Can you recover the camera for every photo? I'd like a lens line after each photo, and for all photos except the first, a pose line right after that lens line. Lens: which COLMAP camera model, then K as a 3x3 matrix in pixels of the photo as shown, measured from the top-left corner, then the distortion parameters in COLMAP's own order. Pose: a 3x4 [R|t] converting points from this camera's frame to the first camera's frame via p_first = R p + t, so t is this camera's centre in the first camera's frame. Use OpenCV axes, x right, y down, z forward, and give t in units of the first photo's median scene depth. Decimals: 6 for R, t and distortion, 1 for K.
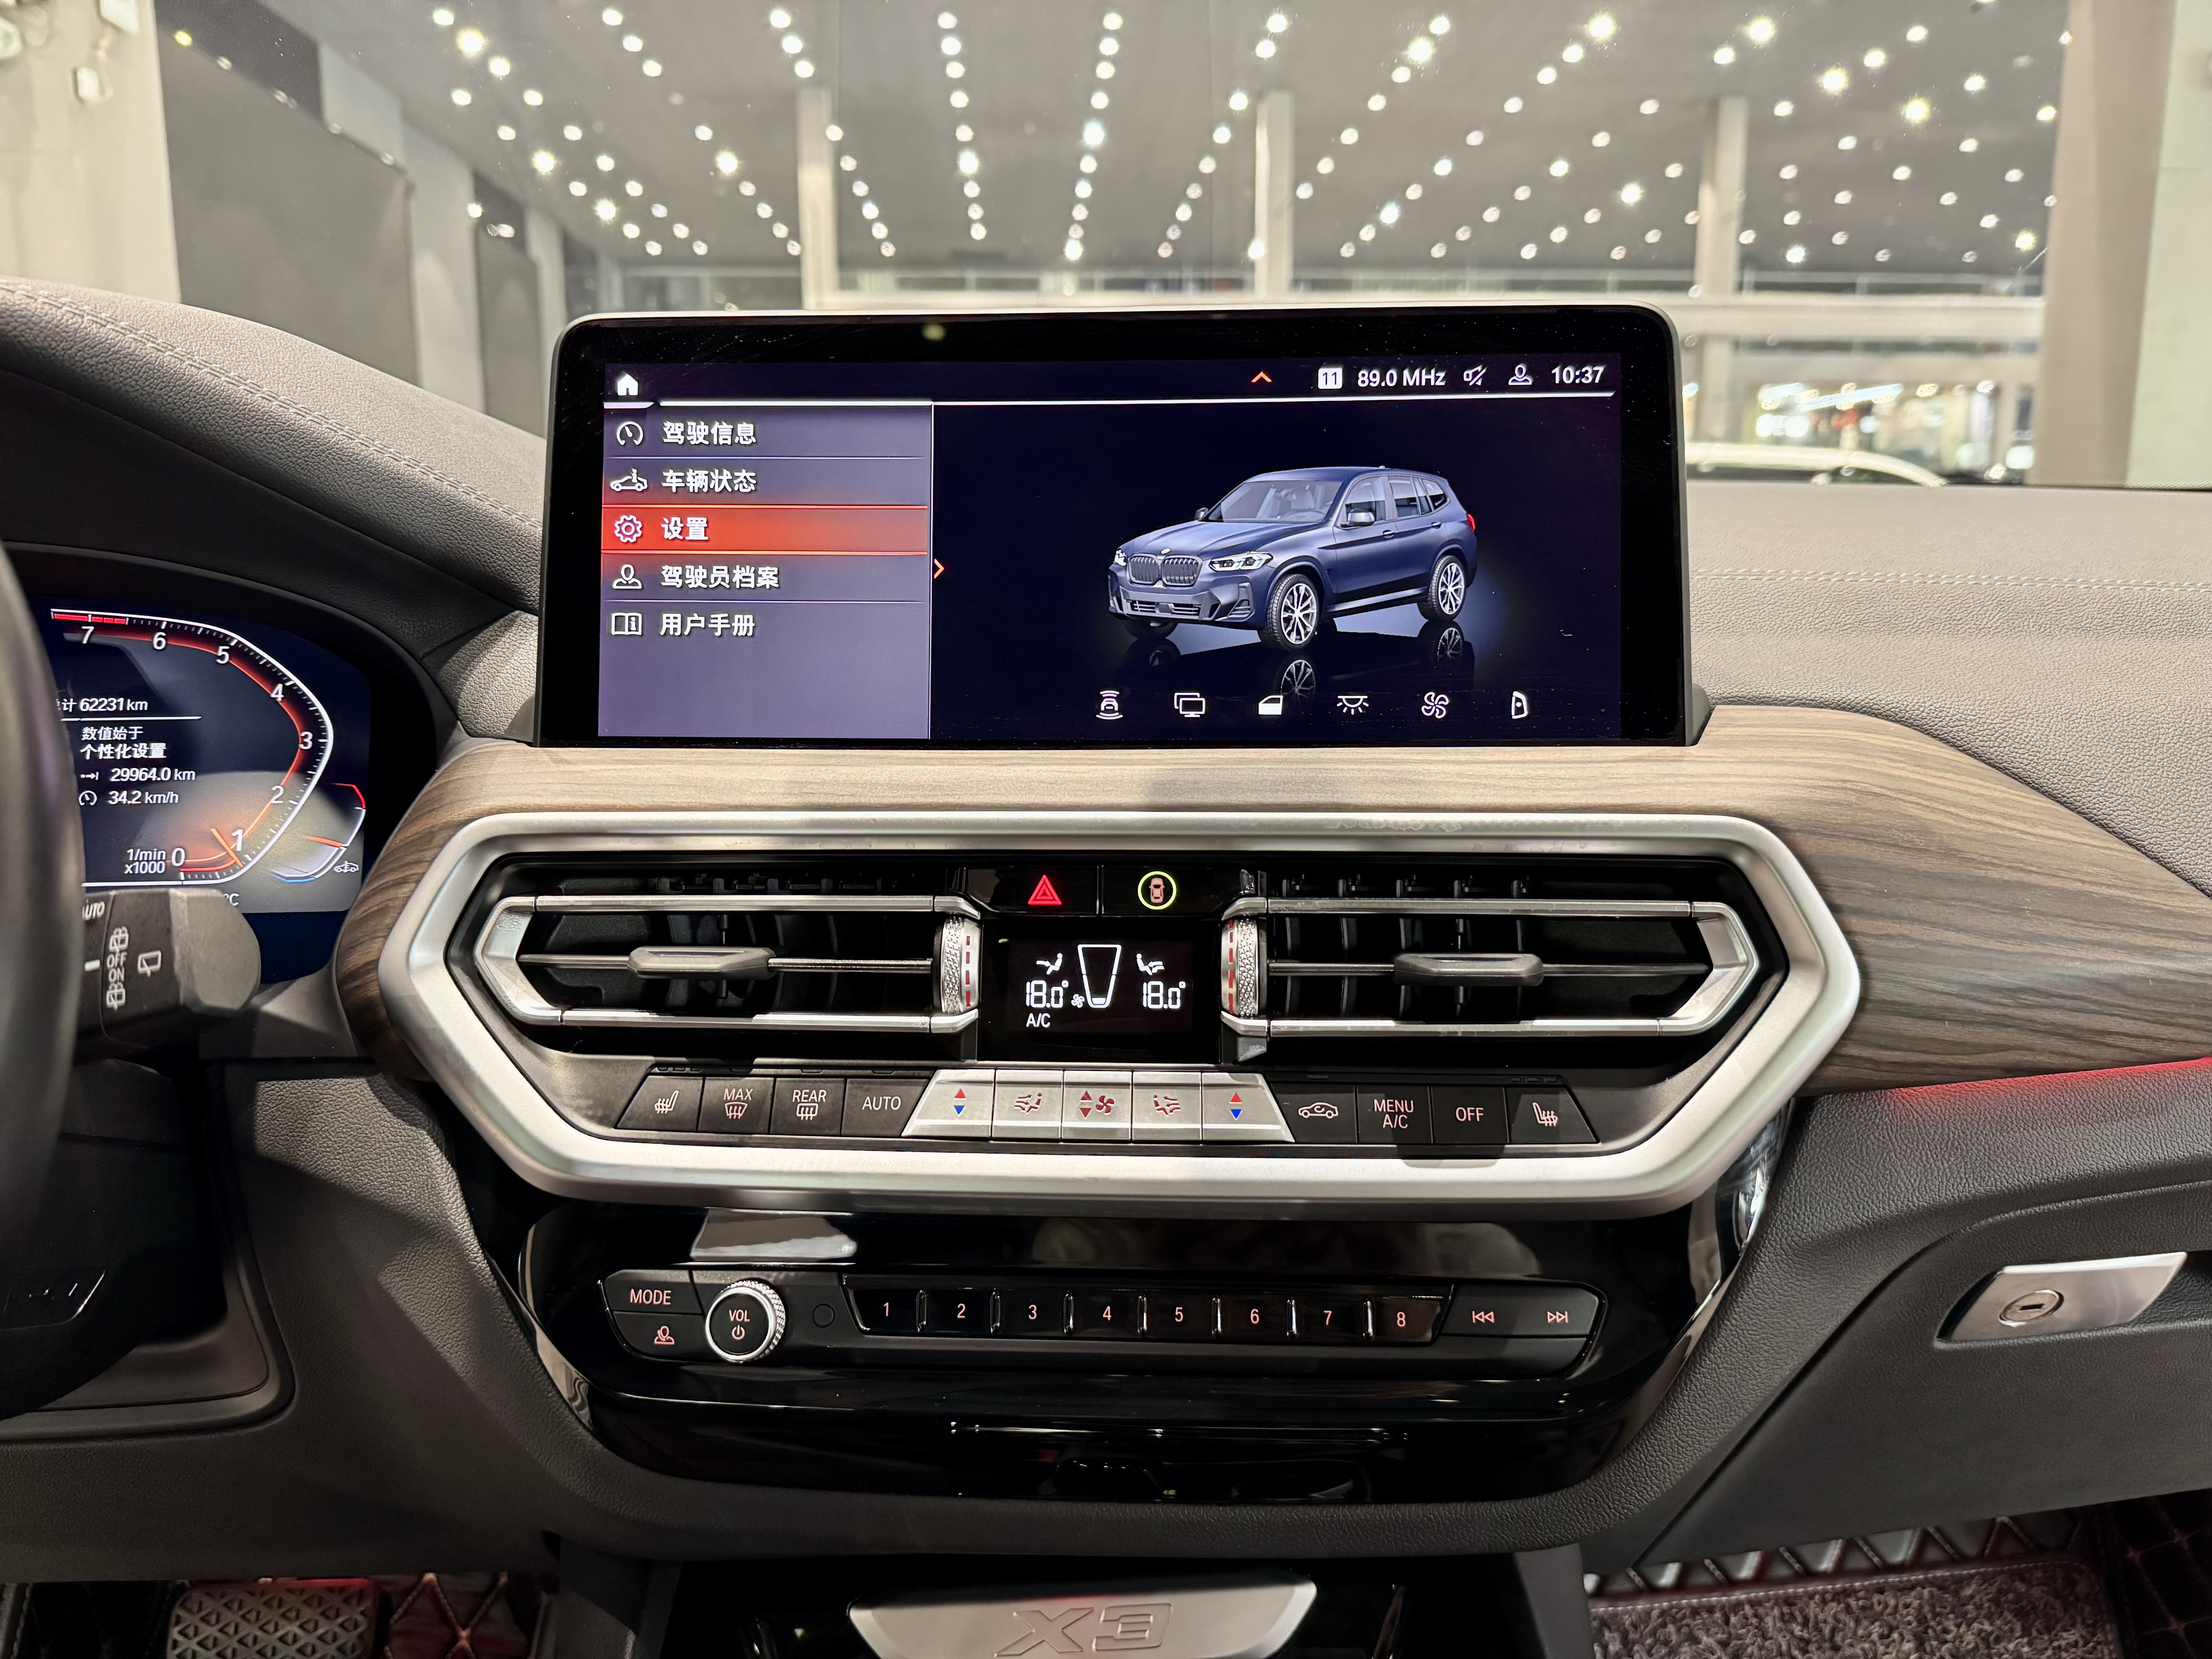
lens RADIAL K [[1563.3, 0, 1098.7], [0, 1563.3, 833.3], [0, 0, 1]] dist [0.149186, -0.291297]
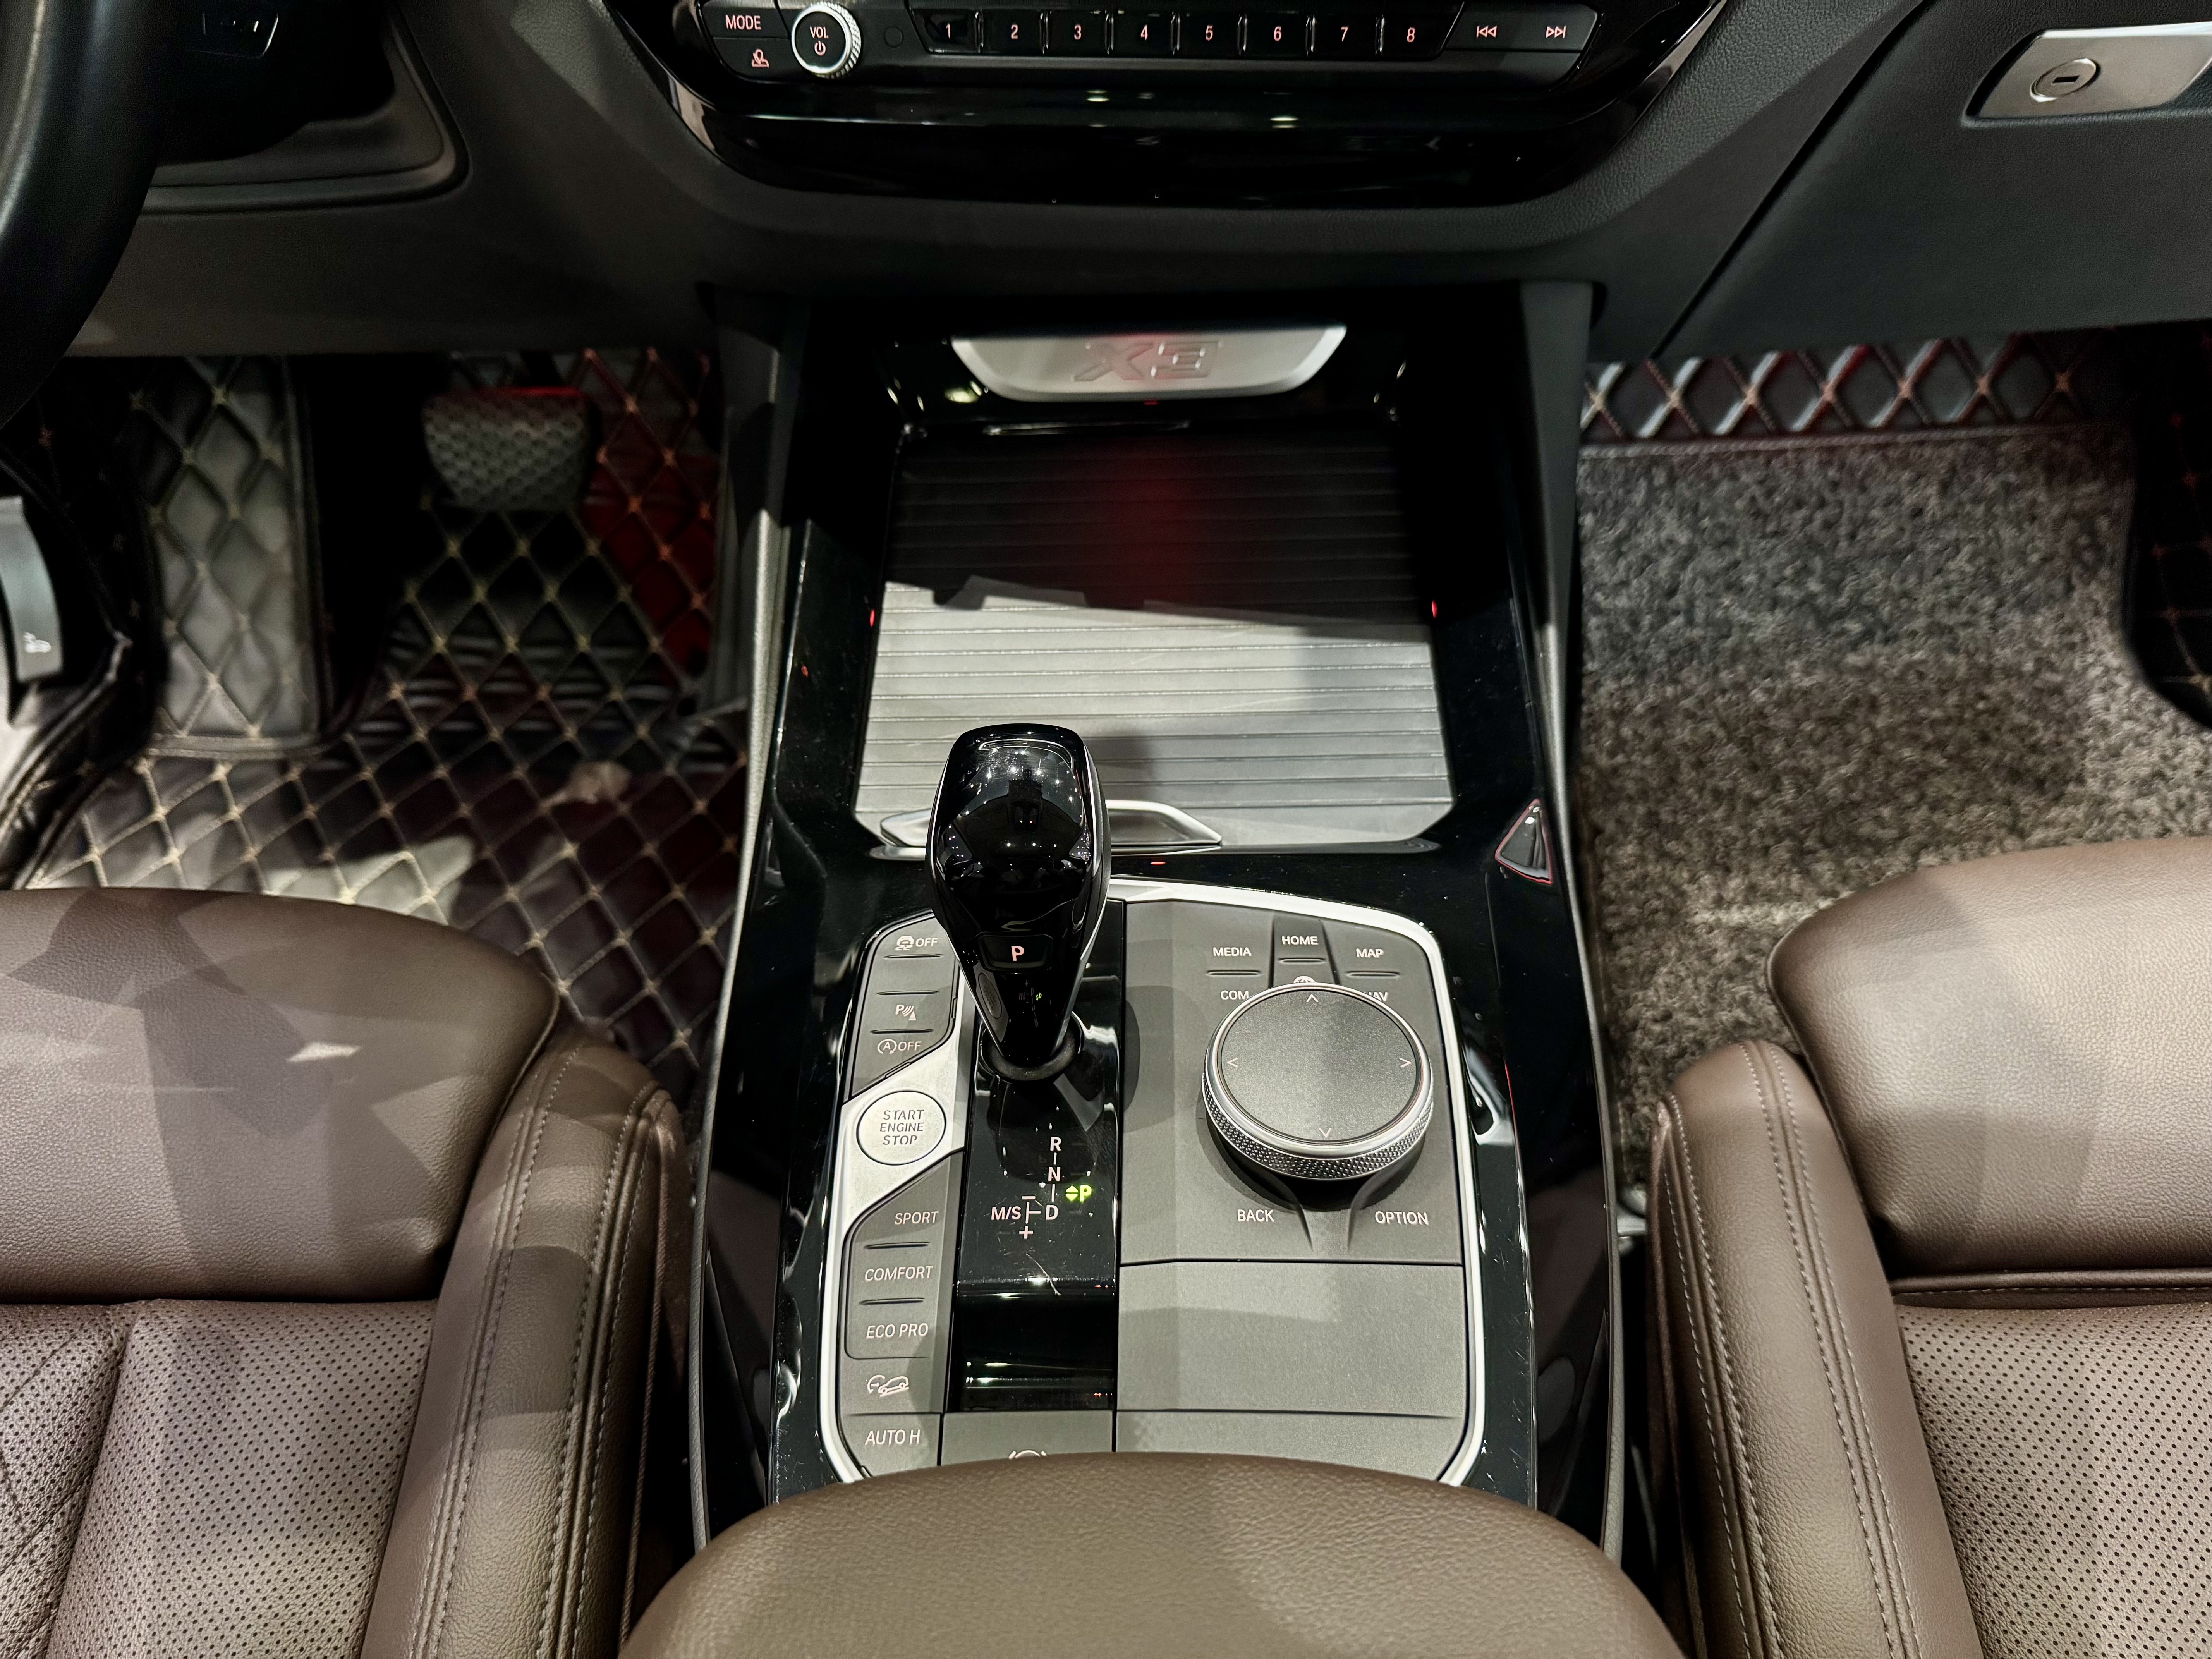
lens RADIAL K [[1611.0, 0, 1101.6], [0, 1611.0, 863.4], [0, 0, 1]] dist [-0.014301, -0.009704]
pose [[0.994924, 0.044339, -0.090331, 0.094055], [0.017995, 0.804815, 0.593253, 0.097122], [0.099004, -0.591867, 0.799932, -0.222797]]
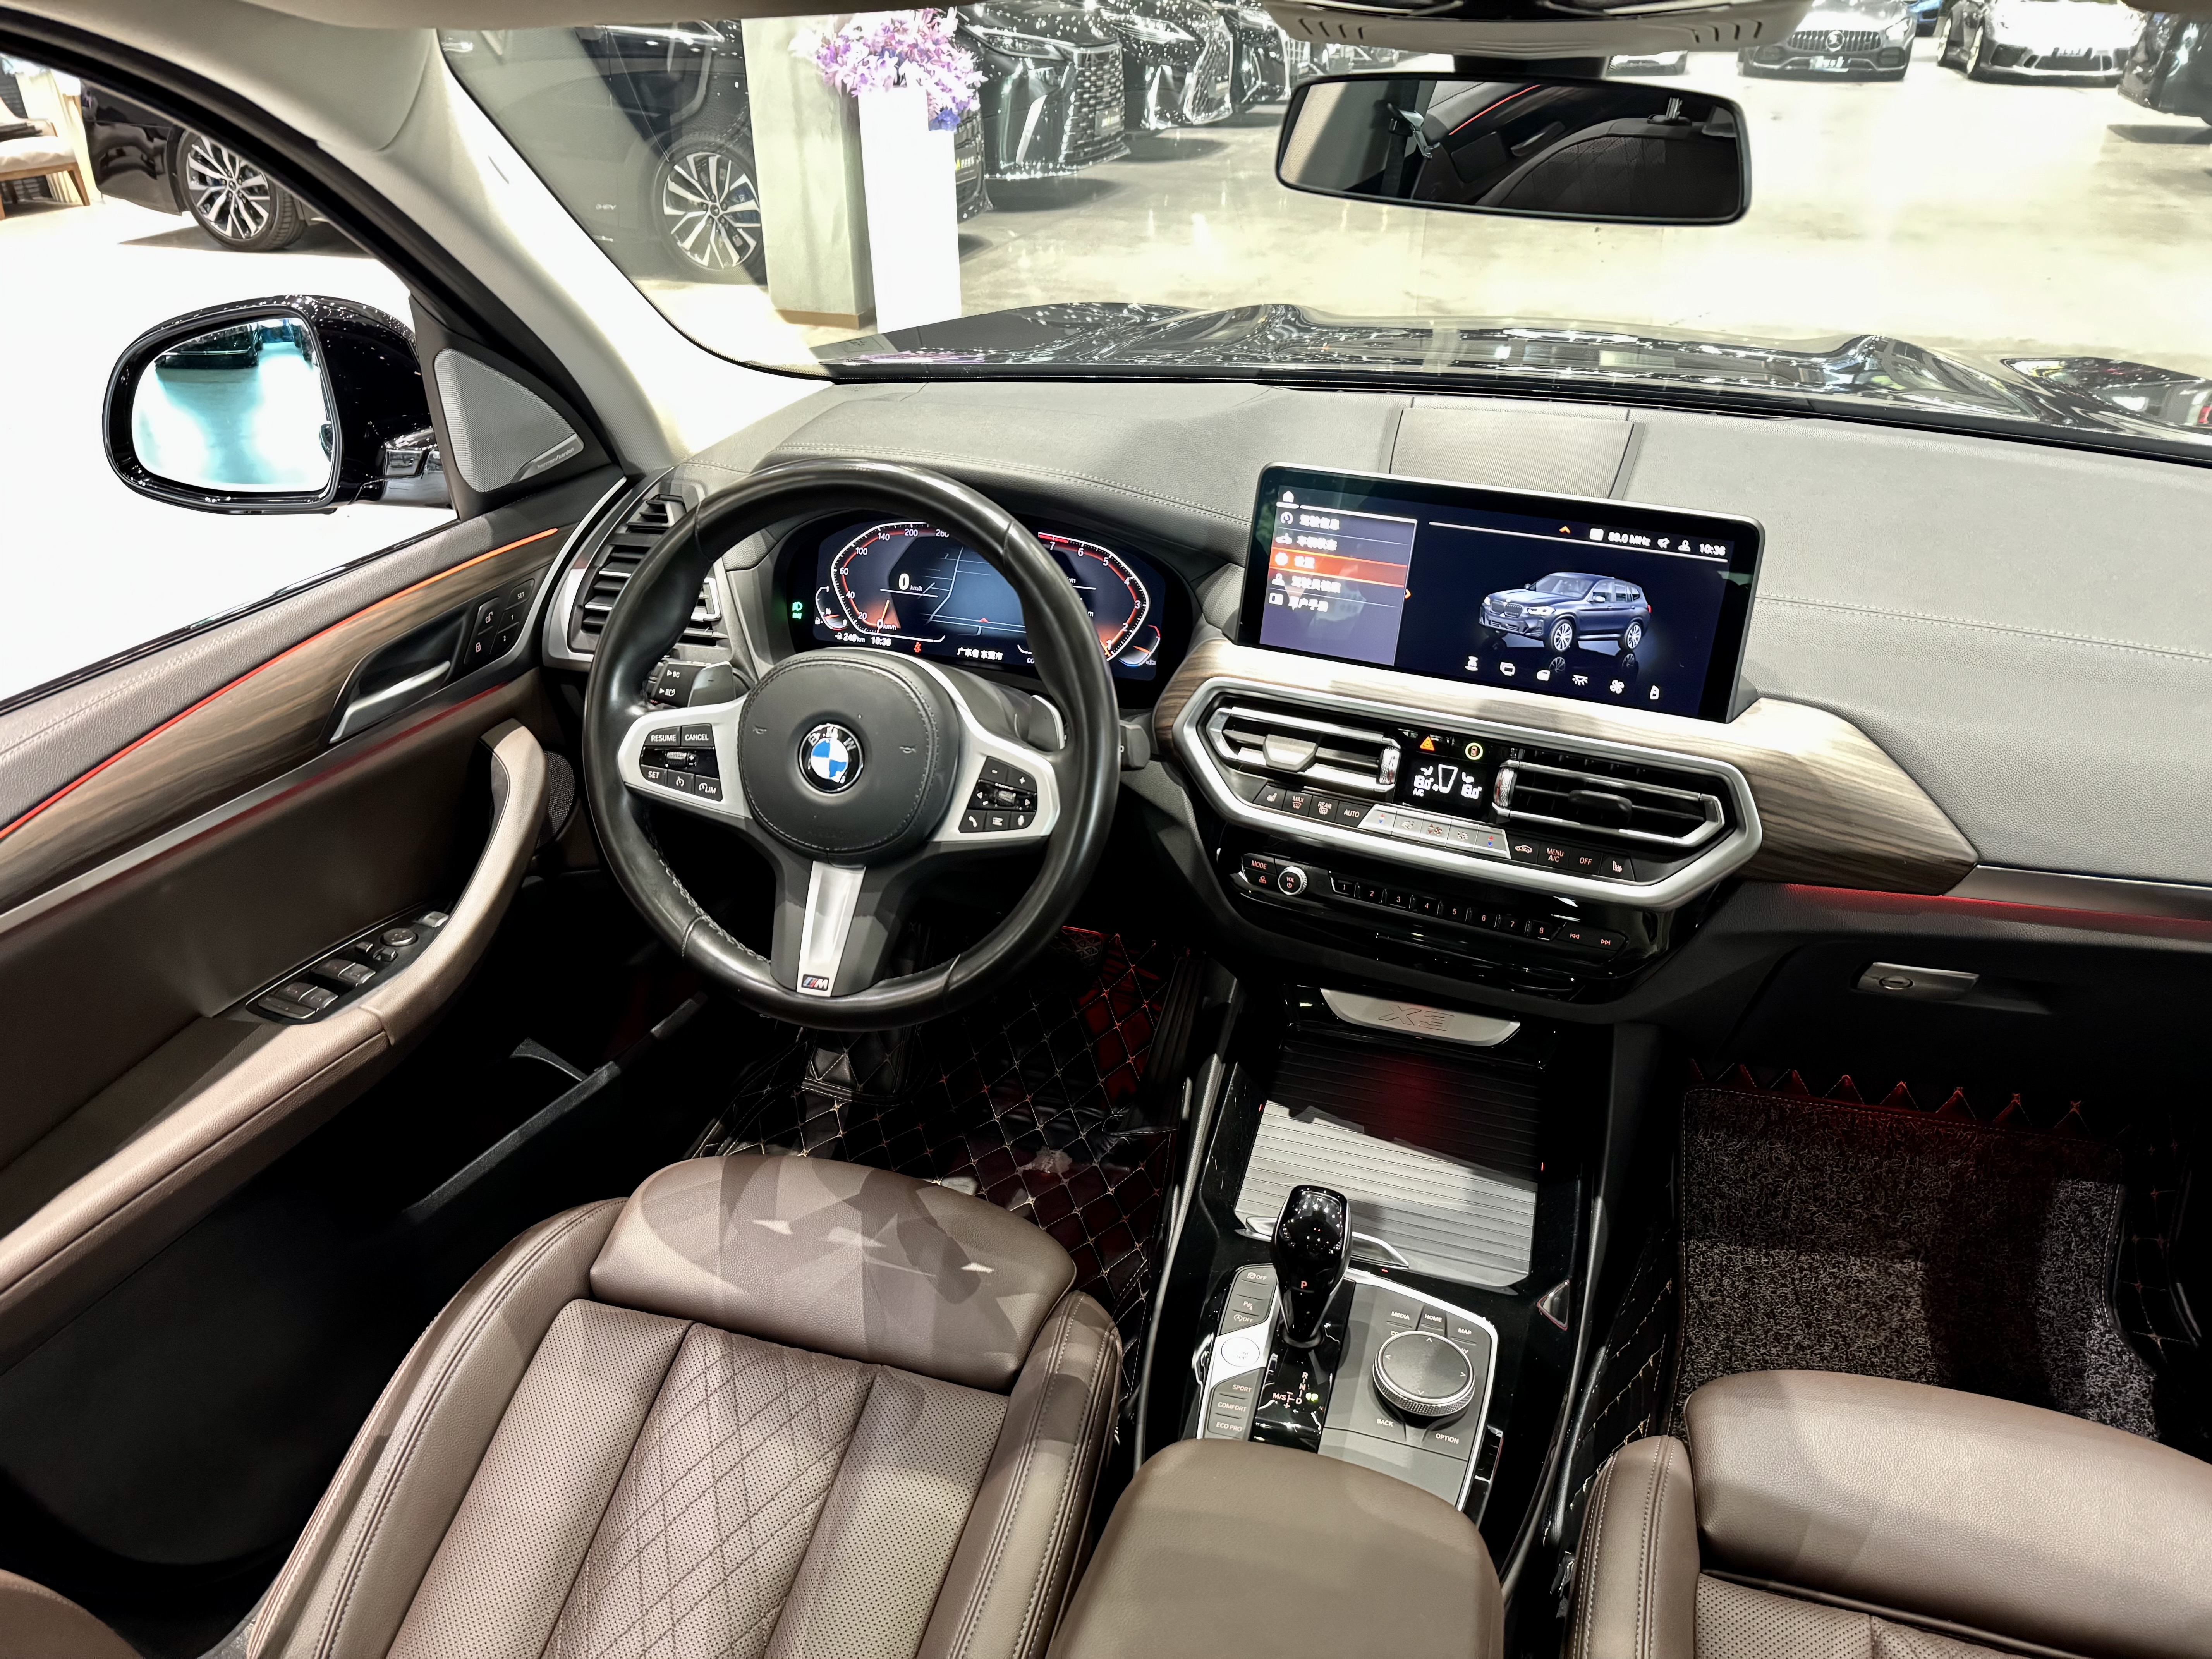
lens RADIAL K [[1539.4, 0, 1106.2], [0, 1539.4, 825.0], [0, 0, 1]] dist [0.181151, -0.355139]
pose [[0.933053, 0.179593, -0.311703, 0.263826], [-0.069430, 0.940079, 0.333813, -0.593026], [0.352976, -0.289823, 0.889613, -1.322928]]
